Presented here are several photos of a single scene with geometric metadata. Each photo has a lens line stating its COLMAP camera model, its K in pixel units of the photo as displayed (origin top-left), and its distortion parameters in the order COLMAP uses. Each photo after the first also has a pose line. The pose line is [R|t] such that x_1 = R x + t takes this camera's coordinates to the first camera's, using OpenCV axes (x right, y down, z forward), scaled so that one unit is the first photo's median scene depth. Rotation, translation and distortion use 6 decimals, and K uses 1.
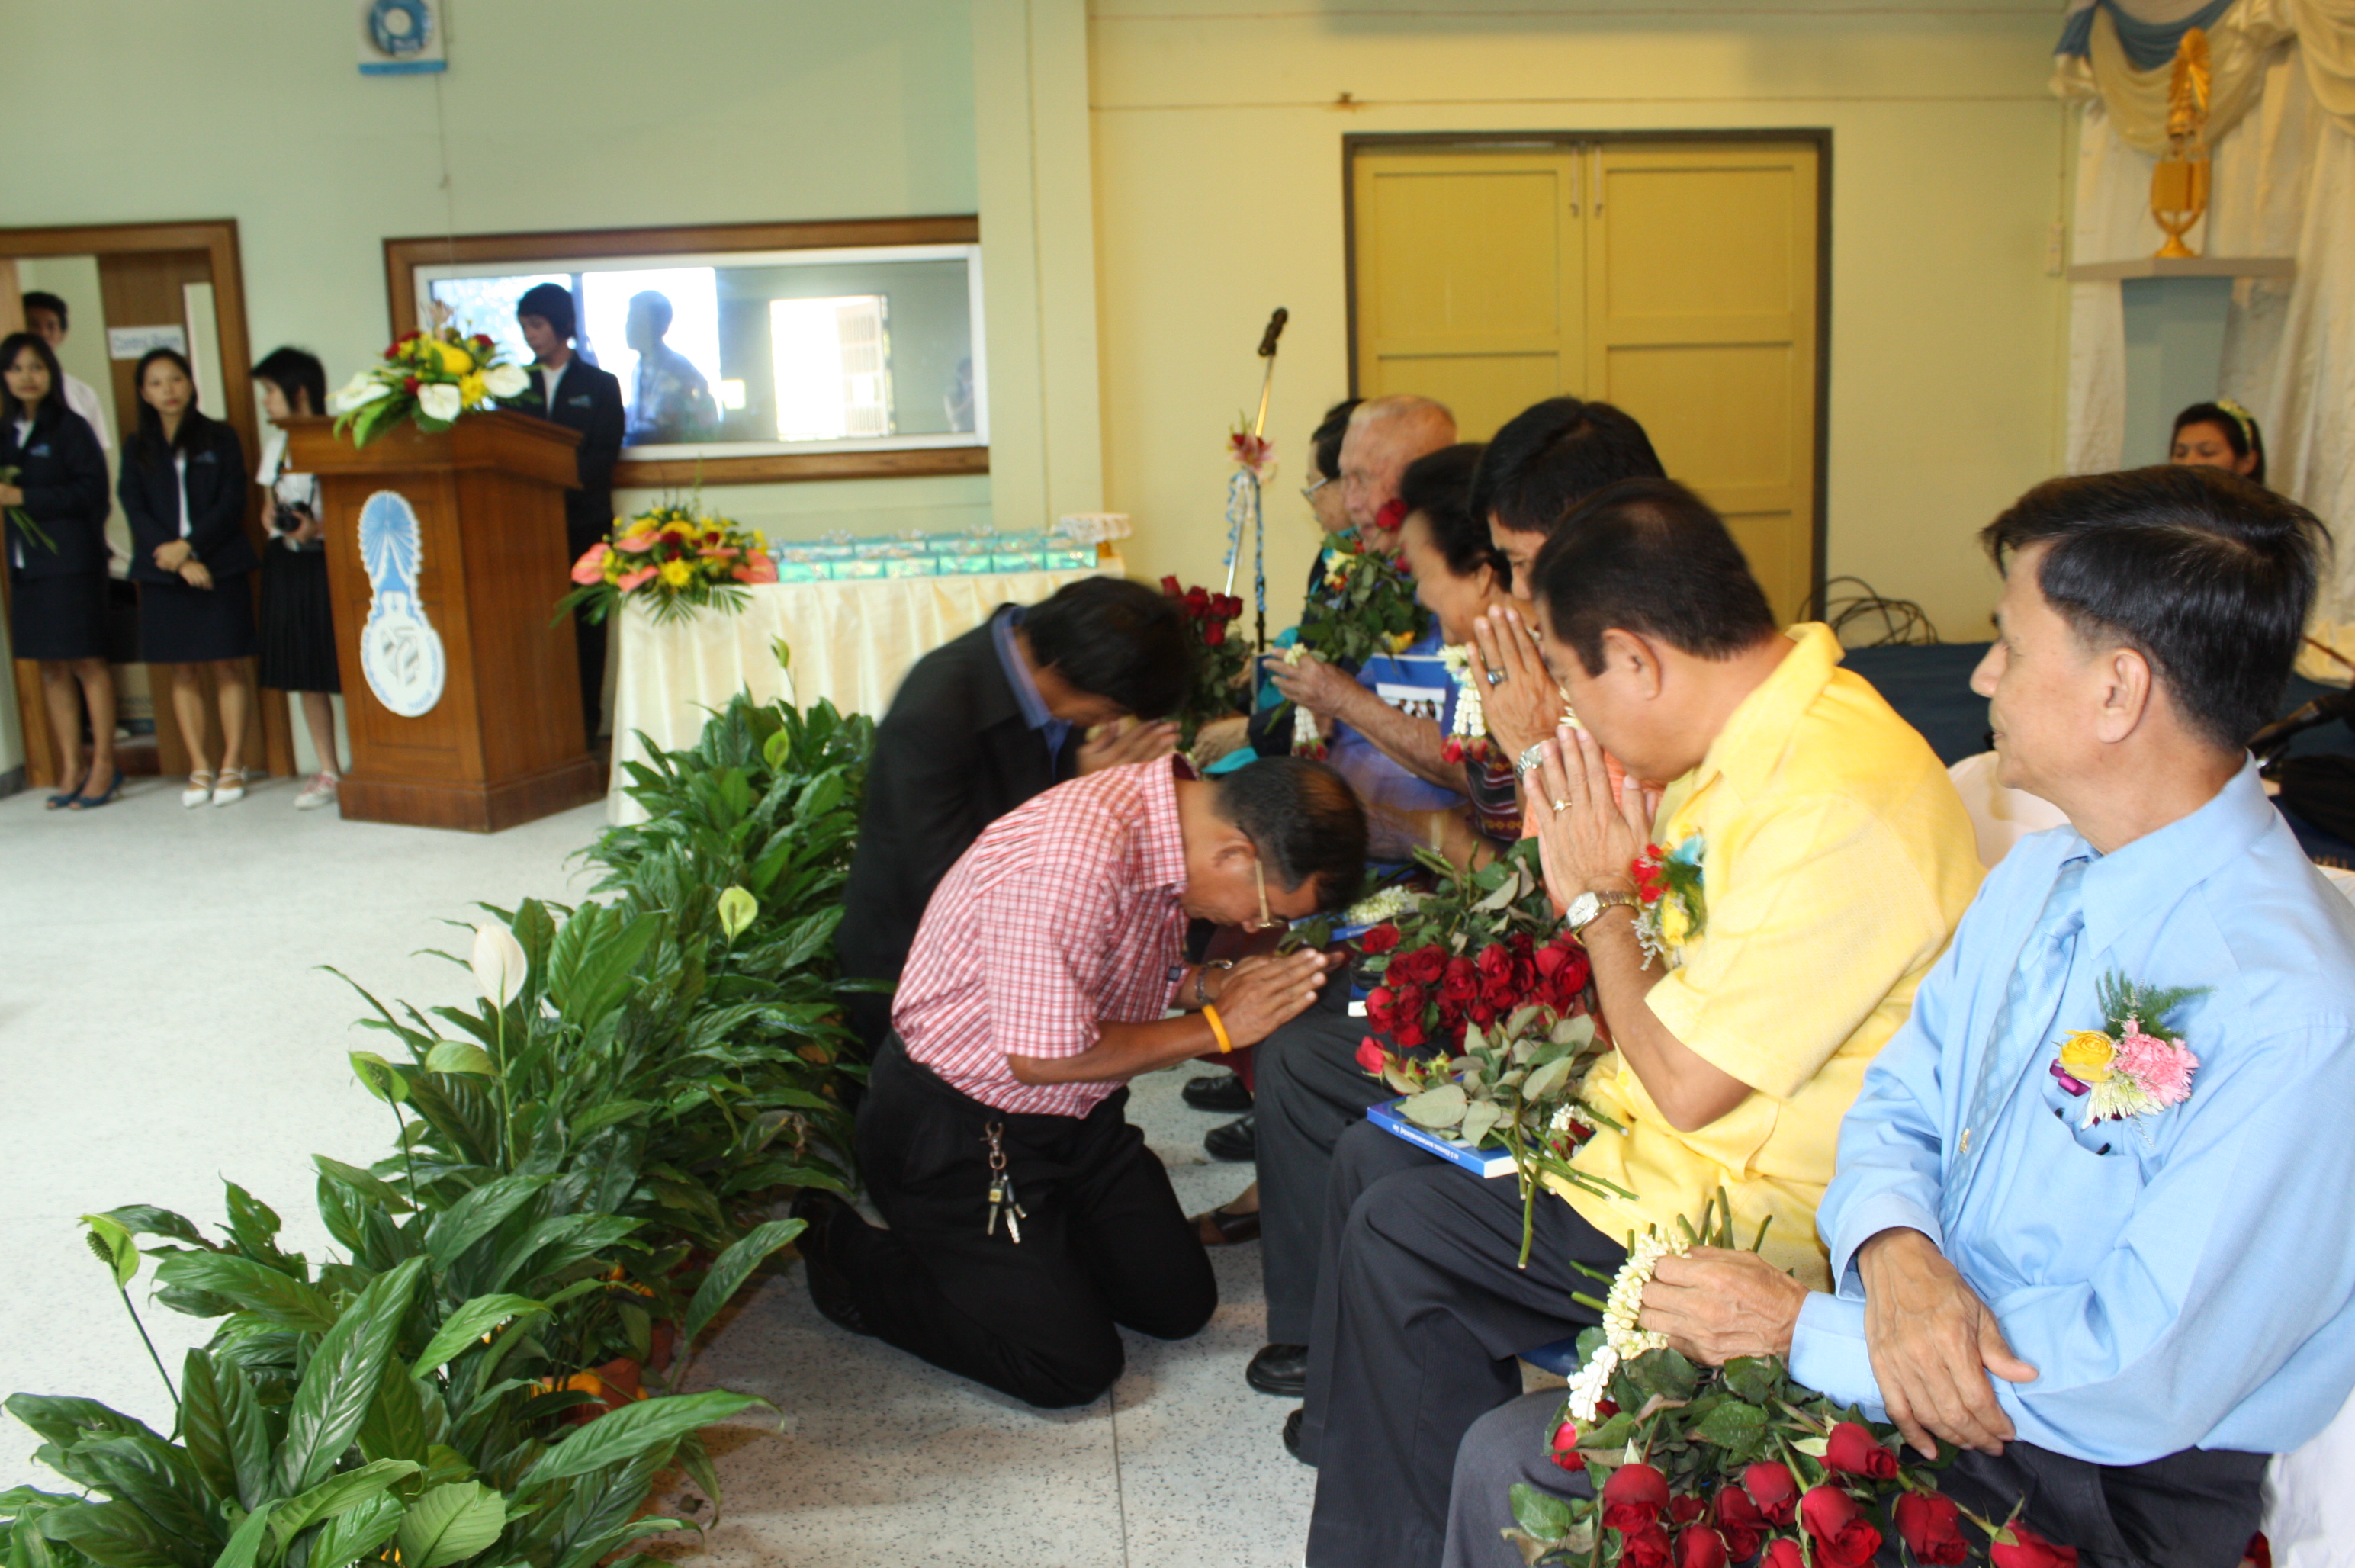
lens RADIAL K [[2015.9, 0, 1177.5], [0, 2015.9, 784.0], [0, 0, 1]] dist [-0.151664, 0.137917]
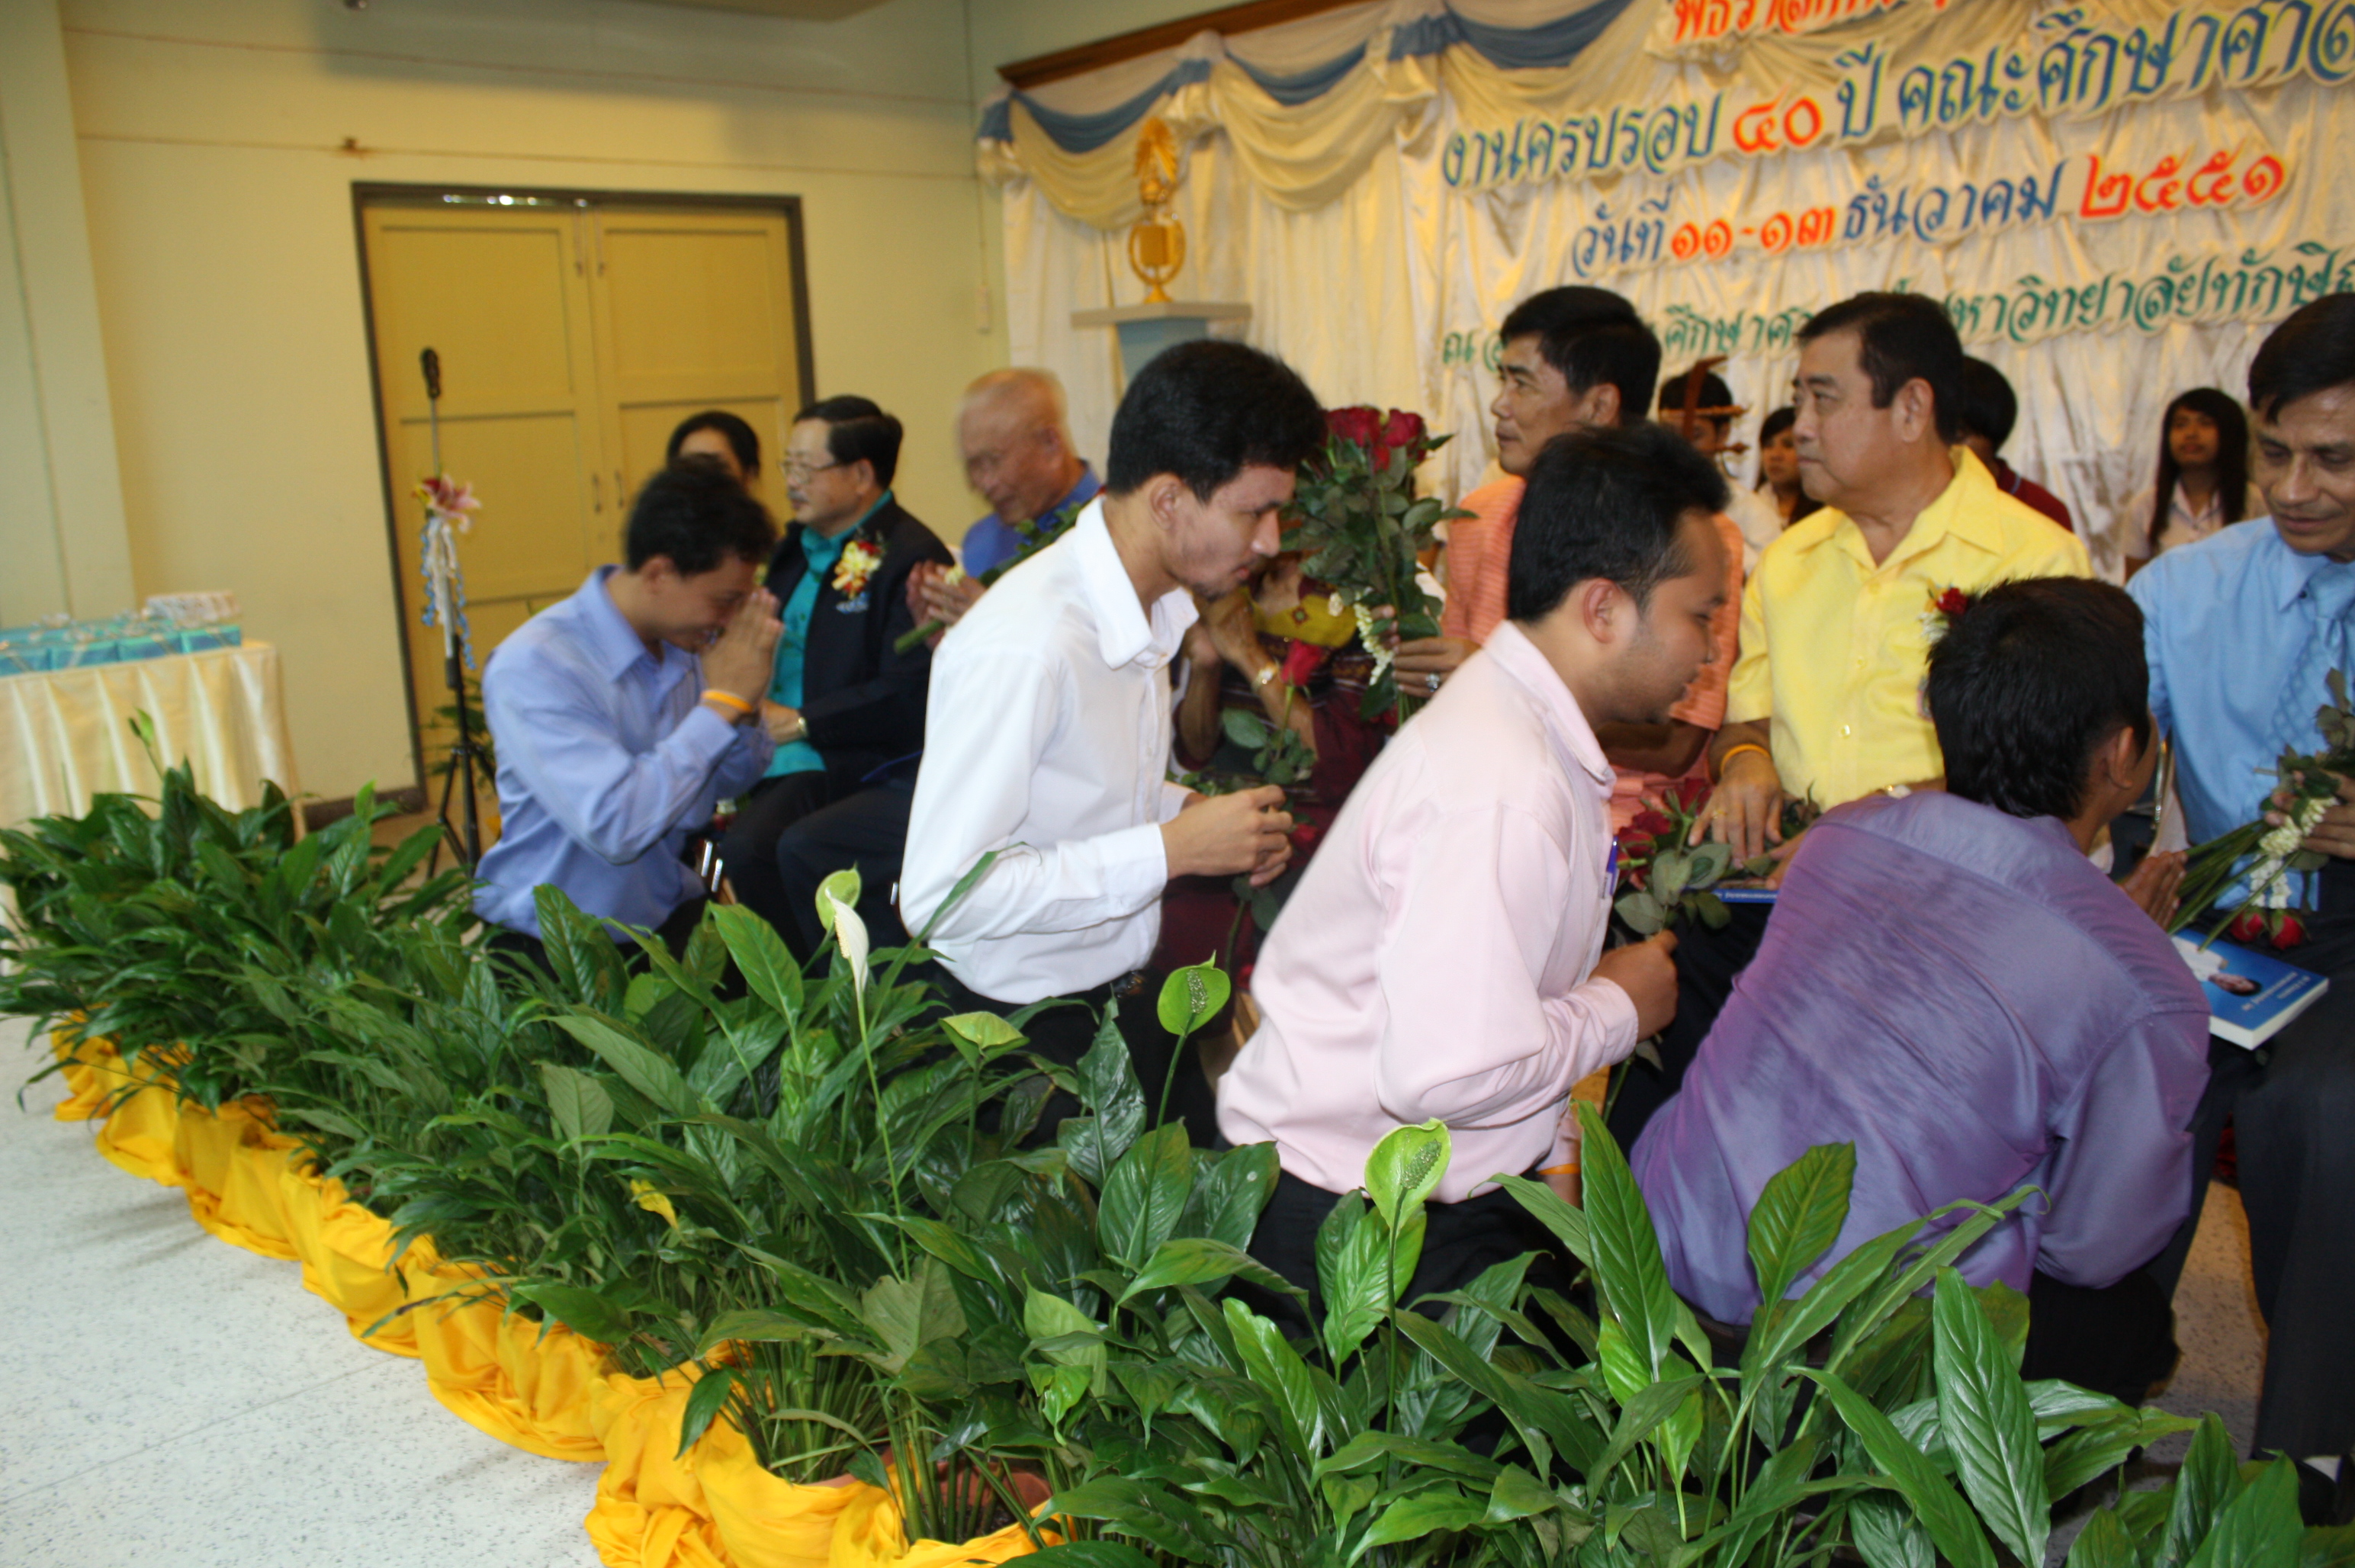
lens RADIAL K [[1992.0, 0, 1177.5], [0, 1992.0, 784.0], [0, 0, 1]] dist [-0.166257, 0.149441]
pose [[0.753185, -0.124126, 0.645991, -0.252995], [0.163632, 0.986521, -0.001227, 0.016815], [-0.637131, 0.106629, 0.763344, 0.097656]]
